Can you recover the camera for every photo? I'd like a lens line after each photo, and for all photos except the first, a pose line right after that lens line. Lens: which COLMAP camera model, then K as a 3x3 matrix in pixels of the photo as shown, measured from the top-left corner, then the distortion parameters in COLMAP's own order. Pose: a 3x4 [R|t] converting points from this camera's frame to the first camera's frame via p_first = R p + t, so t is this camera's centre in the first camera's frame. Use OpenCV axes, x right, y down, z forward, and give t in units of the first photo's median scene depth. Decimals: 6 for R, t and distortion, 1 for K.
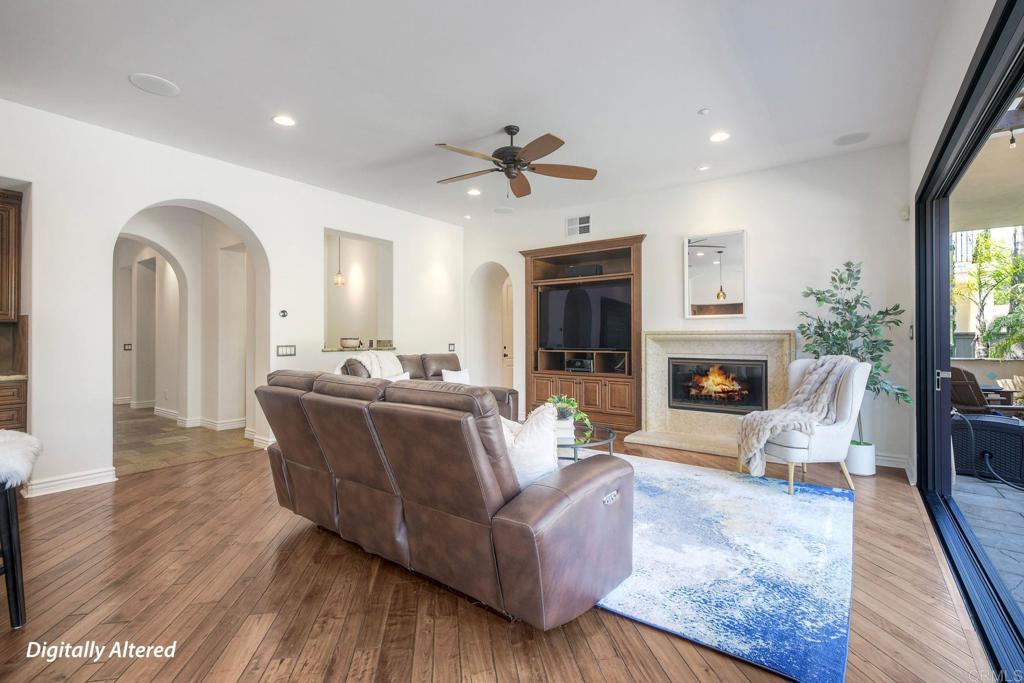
lens RADIAL K [[469.1, 0, 515.7], [0, 469.1, 336.7], [0, 0, 1]] dist [-0.002147, -0.000214]
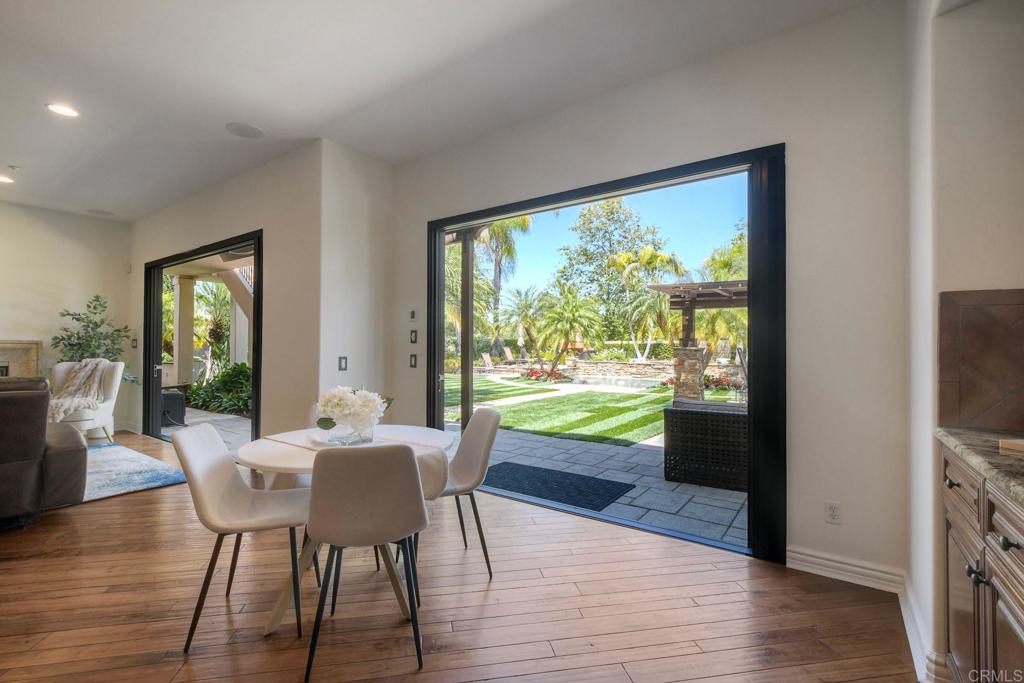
lens RADIAL K [[451.7, 0, 512.1], [0, 451.7, 341.3], [0, 0, 1]] dist [0.000222, 0.000270]
pose [[-0.009700, 0.012175, 0.999879, -0.621057], [-0.001035, 0.999925, -0.012186, 0.000957], [-0.999952, -0.001153, -0.009687, -0.249622]]
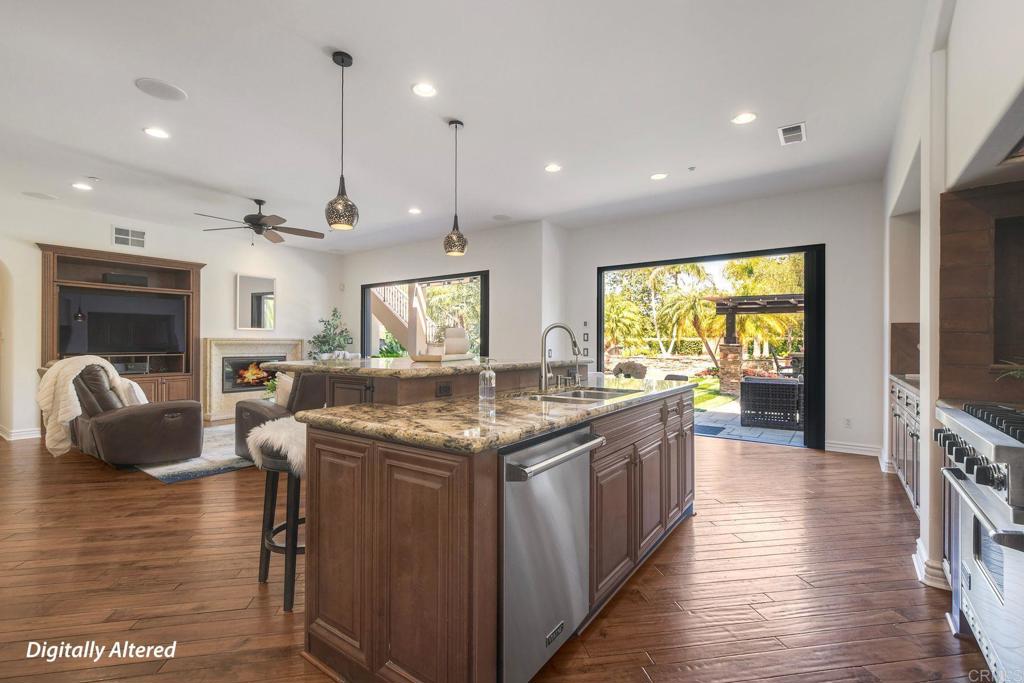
lens RADIAL K [[451.9, 0, 512.0], [0, 451.9, 338.1], [0, 0, 1]] dist [0.001351, 0.000291]
pose [[-0.001694, 0.011026, 0.999938, -1.174073], [-0.002618, 0.999936, -0.011030, 0.001049], [-0.999995, -0.002637, -0.001666, 0.175025]]
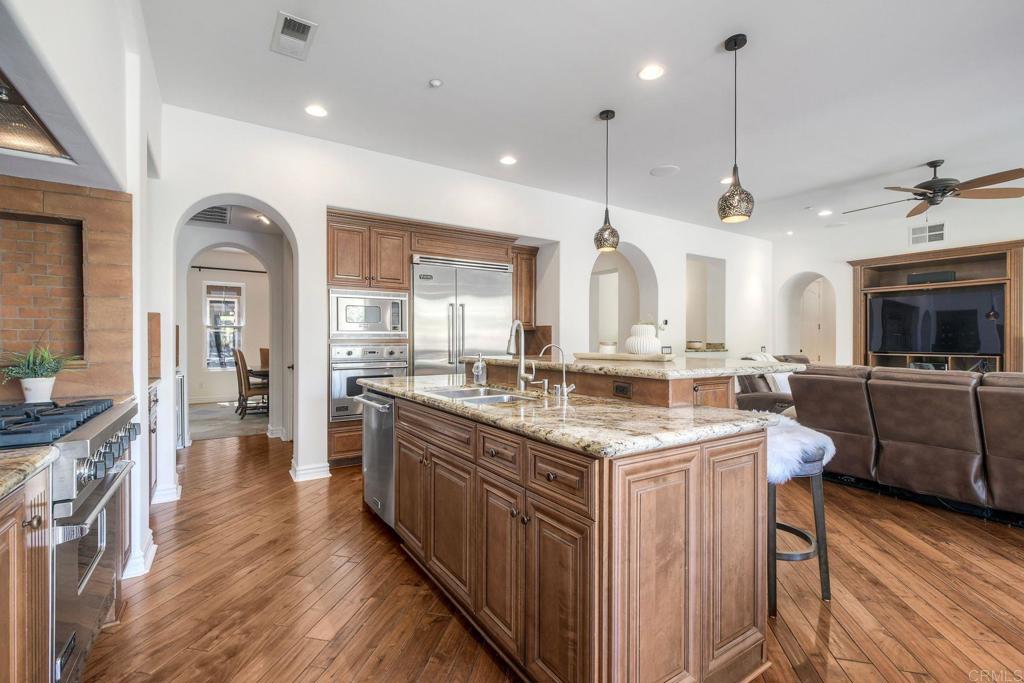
lens RADIAL K [[451.7, 0, 512.1], [0, 451.7, 341.3], [0, 0, 1]] dist [0.000222, 0.000270]
pose [[0.934144, 0.005565, -0.356854, -0.479893], [-0.003375, 0.999971, 0.006759, -0.005183], [0.356881, -0.005110, 0.934136, -0.339139]]
